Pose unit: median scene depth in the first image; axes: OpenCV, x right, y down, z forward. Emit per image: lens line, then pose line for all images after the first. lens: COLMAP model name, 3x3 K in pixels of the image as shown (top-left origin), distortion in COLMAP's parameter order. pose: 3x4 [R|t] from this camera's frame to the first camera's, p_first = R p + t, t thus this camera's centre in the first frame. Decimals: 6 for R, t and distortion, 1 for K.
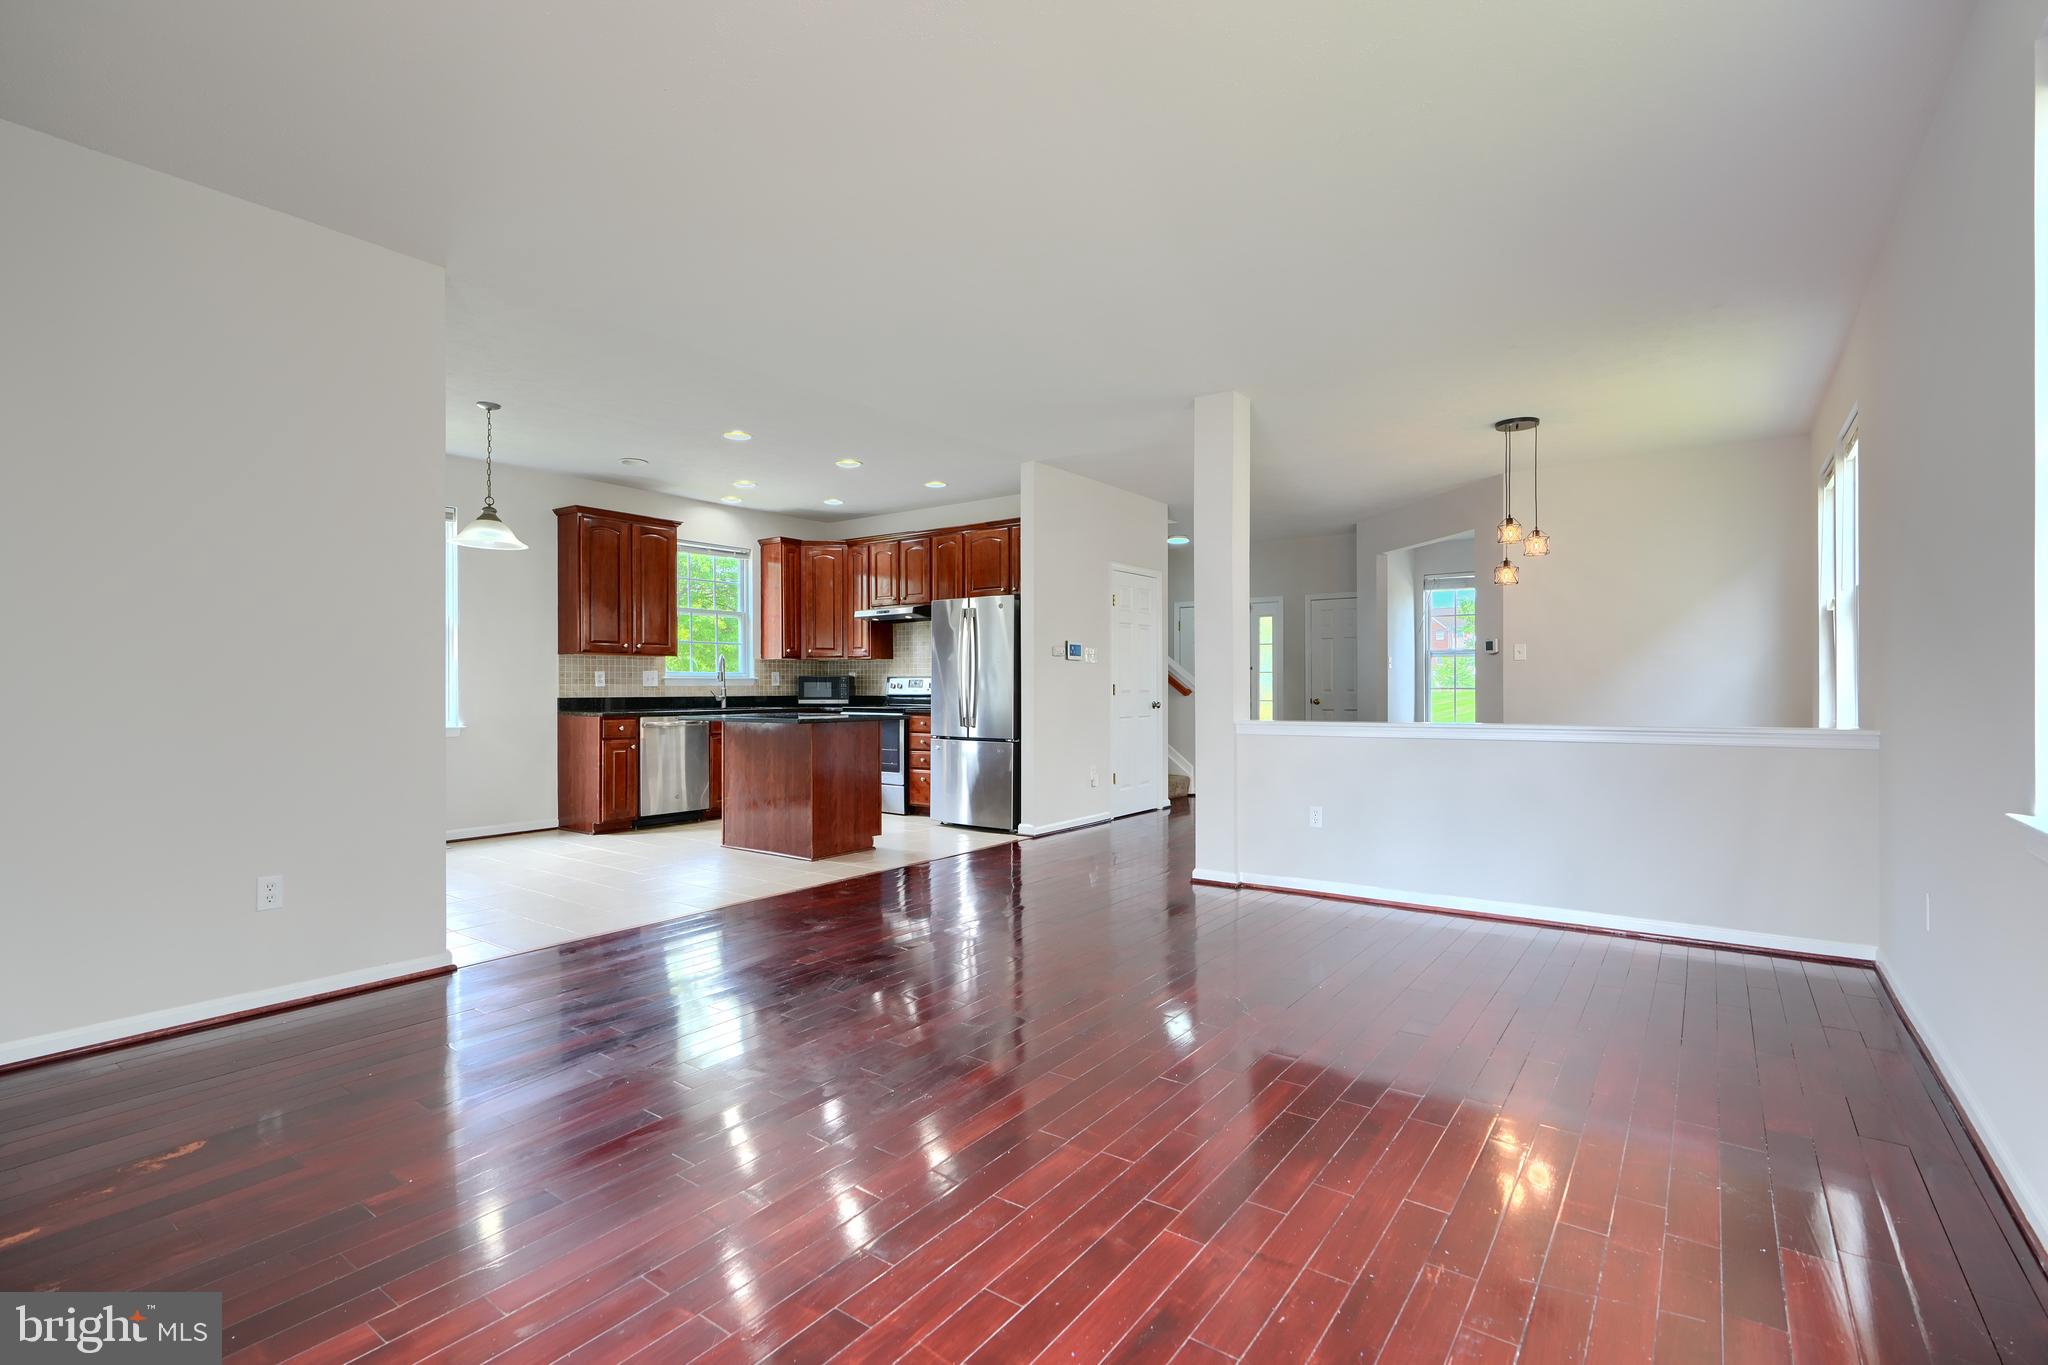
lens RADIAL K [[924.9, 0, 1019.2], [0, 924.9, 686.9], [0, 0, 1]] dist [0.003710, 0.000000]
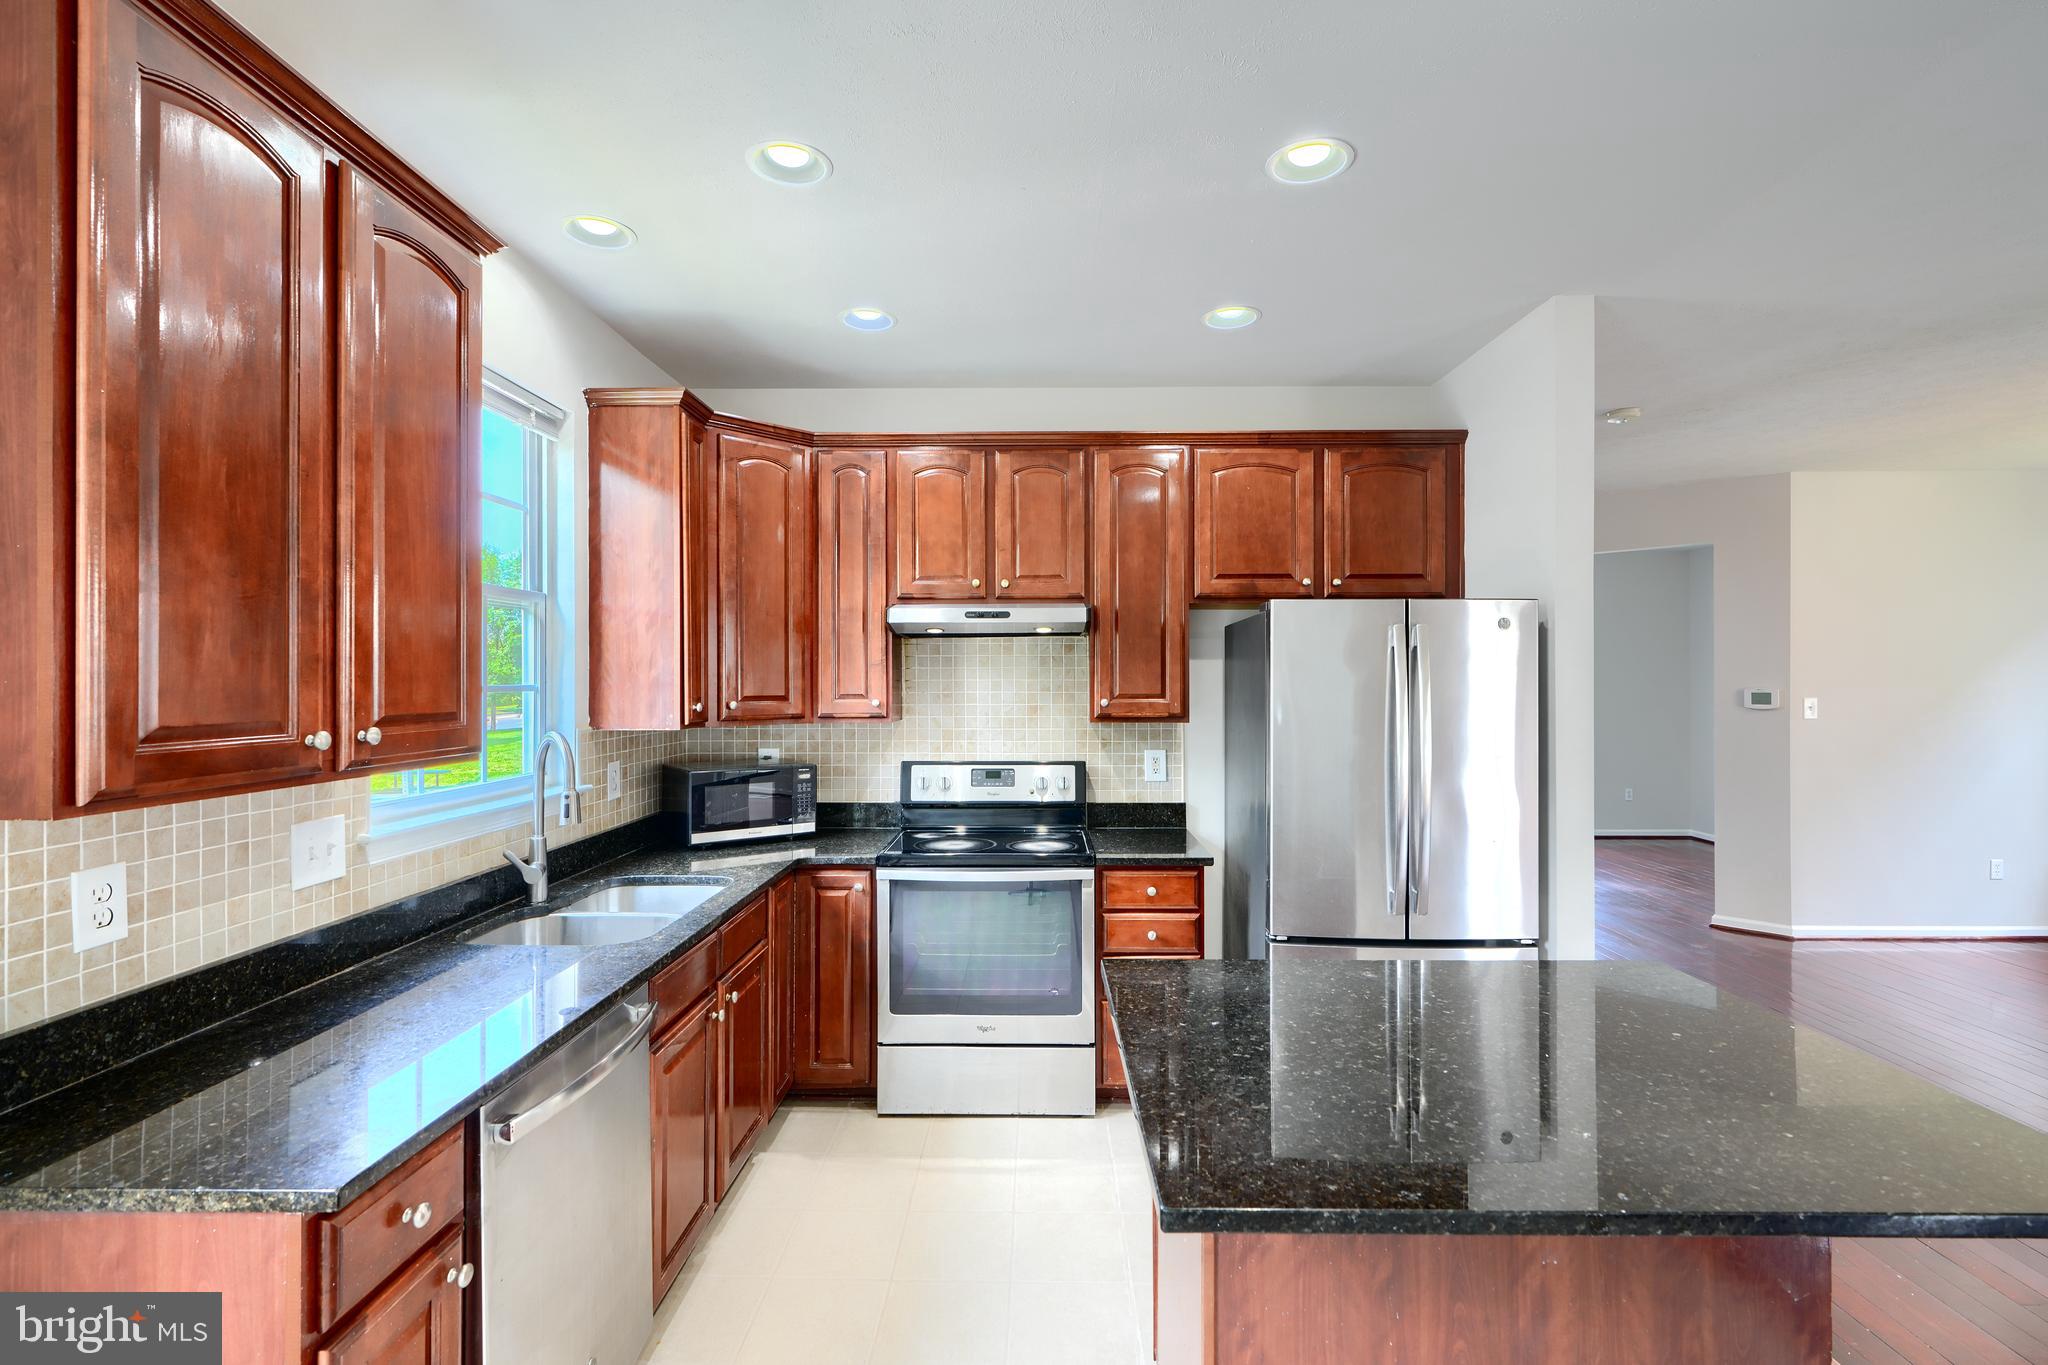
lens RADIAL K [[924.9, 0, 1027.8], [0, 924.9, 678.0], [0, 0, 1]] dist [0.003710, 0.000000]
pose [[0.812195, 0.001755, 0.583384, -0.400895], [0.000008, 0.999995, -0.003019, -0.056191], [-0.583387, 0.002457, 0.812191, 0.710091]]
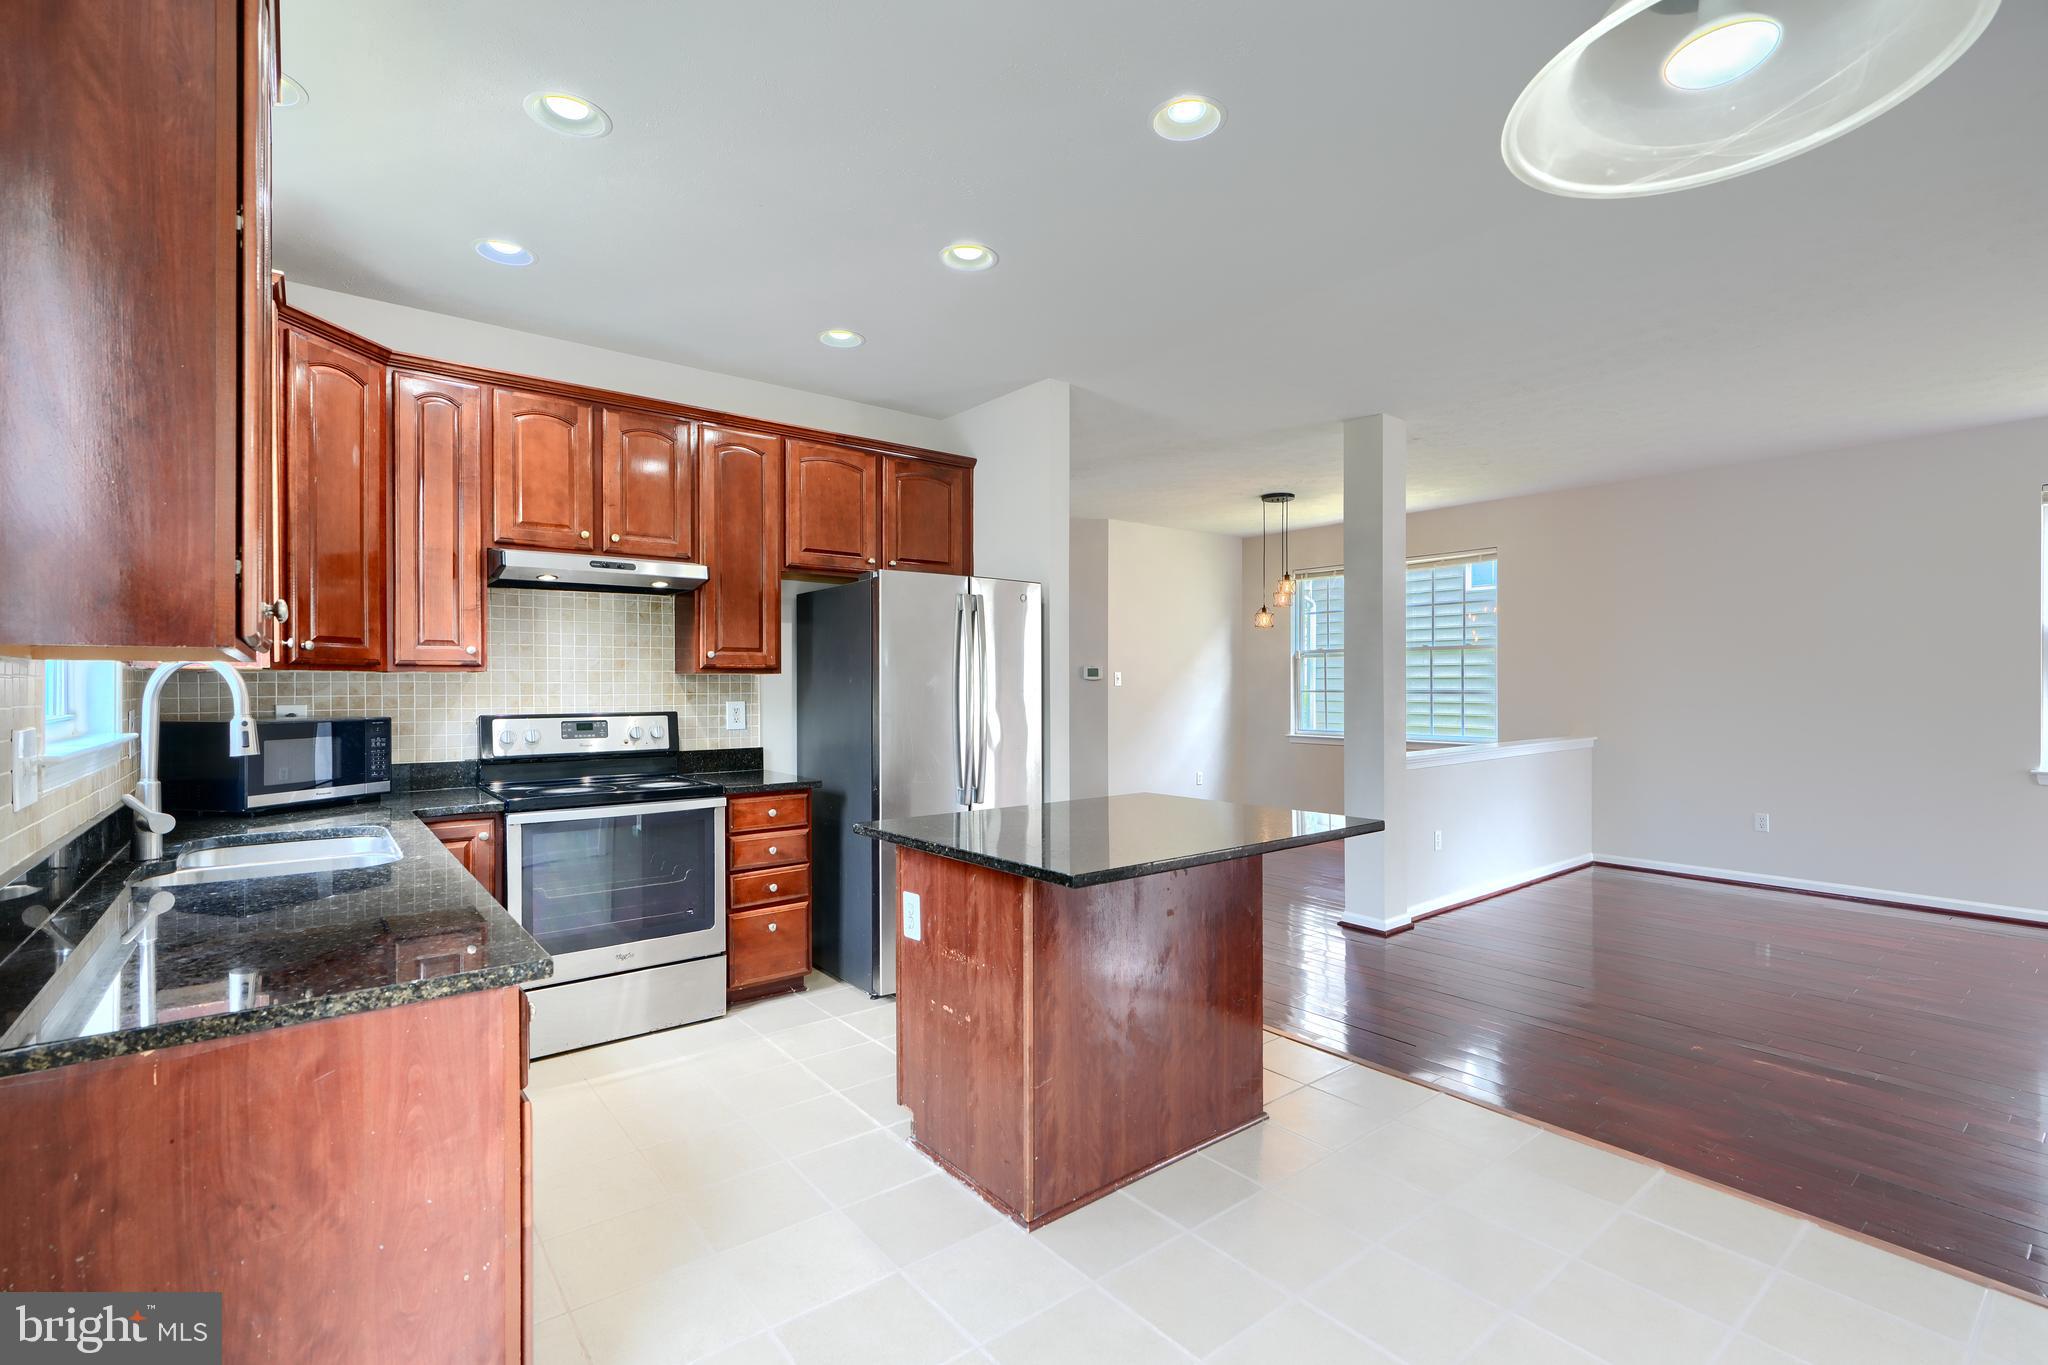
lens RADIAL K [[924.9, 0, 1033.7], [0, 924.9, 686.4], [0, 0, 1]] dist [0.003710, 0.000000]
pose [[0.256661, -0.001806, 0.966500, -0.550802], [0.001888, 0.999997, 0.001367, -0.027741], [-0.966500, 0.001474, 0.256664, 0.759043]]
